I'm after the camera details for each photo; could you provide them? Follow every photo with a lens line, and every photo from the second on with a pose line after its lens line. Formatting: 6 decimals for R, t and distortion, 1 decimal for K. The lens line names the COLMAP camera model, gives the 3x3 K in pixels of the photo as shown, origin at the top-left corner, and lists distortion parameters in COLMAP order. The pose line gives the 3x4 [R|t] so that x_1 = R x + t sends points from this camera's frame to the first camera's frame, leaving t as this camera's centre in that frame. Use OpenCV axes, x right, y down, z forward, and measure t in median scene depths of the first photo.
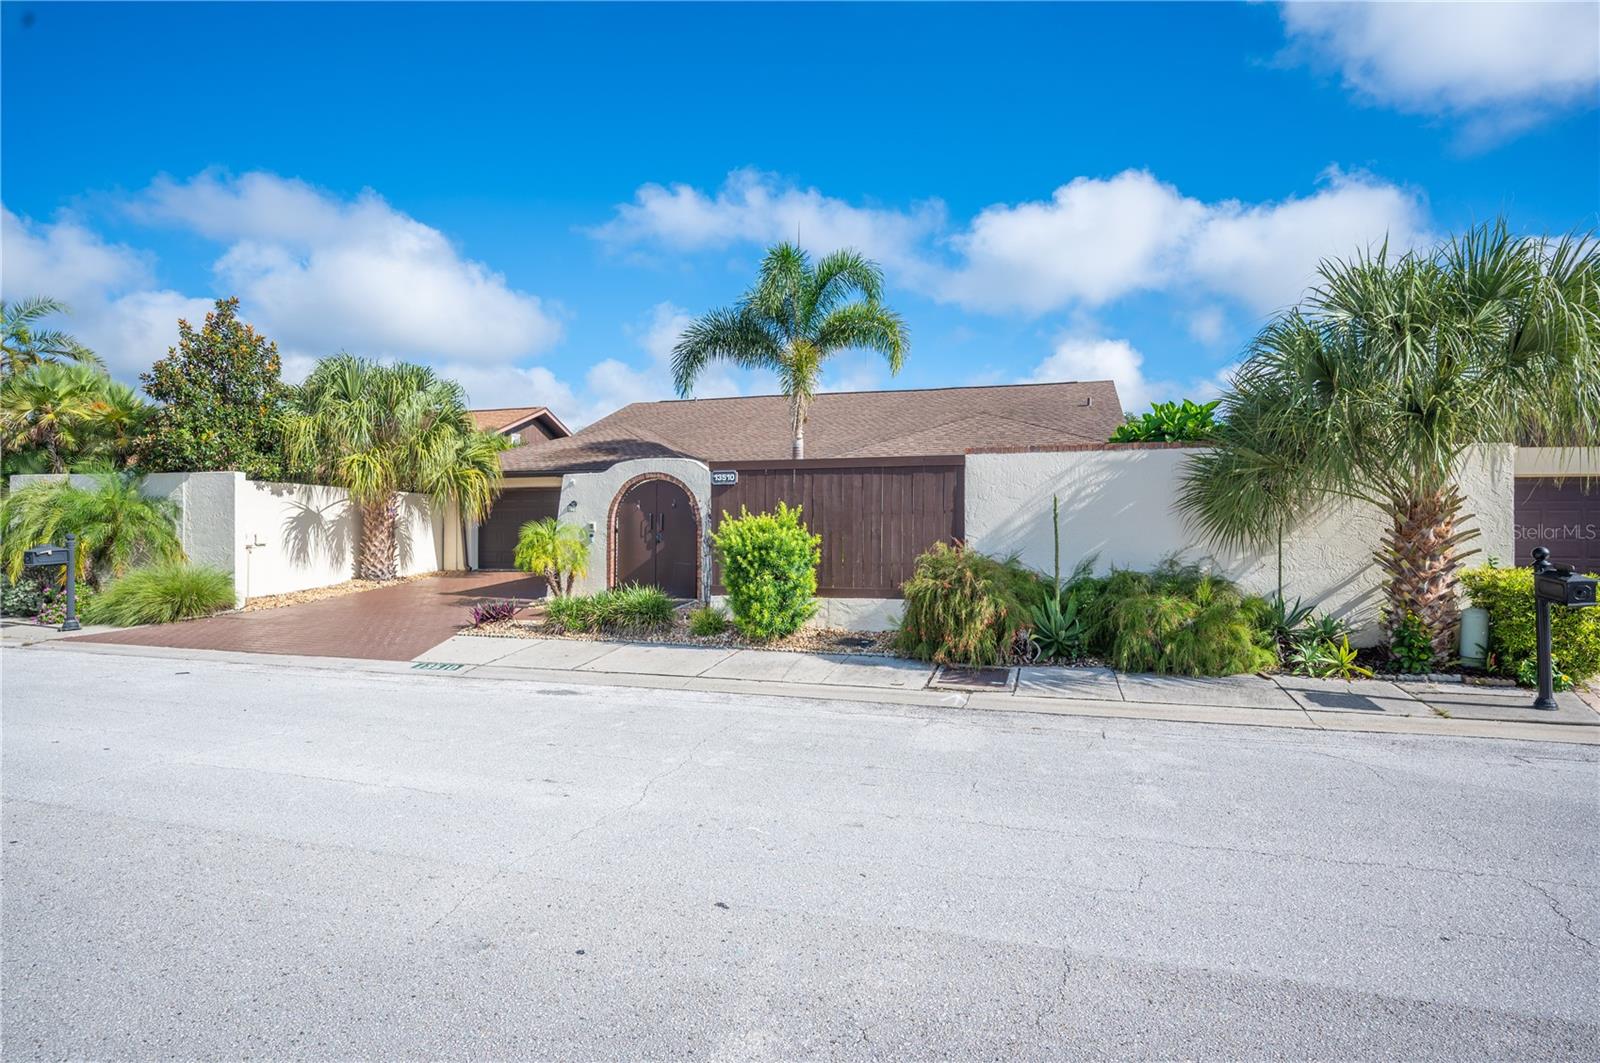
lens RADIAL K [[816.9, 0, 803.5], [0, 816.9, 533.6], [0, 0, 1]] dist [-0.012195, 0.000001]
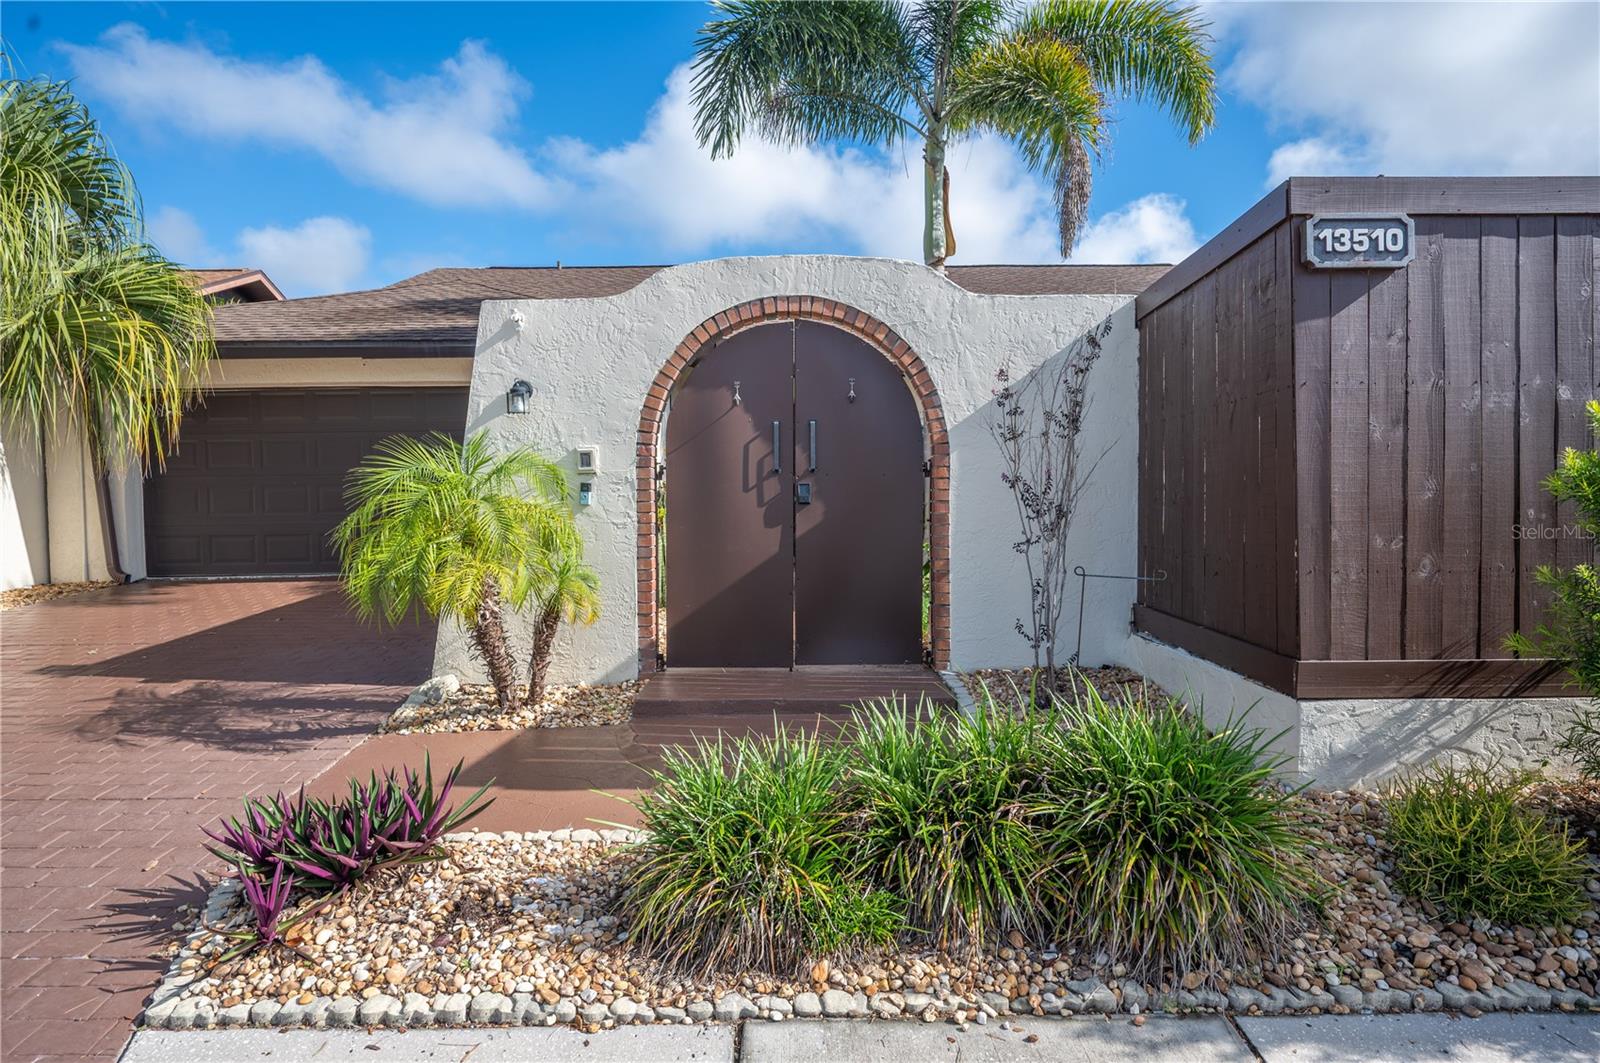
lens RADIAL K [[871.3, 0, 806.0], [0, 871.3, 538.4], [0, 0, 1]] dist [-0.001370, -0.001071]
pose [[0.955698, -0.025531, 0.293238, -0.289999], [0.012091, 0.998795, 0.047555, 0.007894], [-0.294099, -0.041903, 0.954856, 0.662994]]
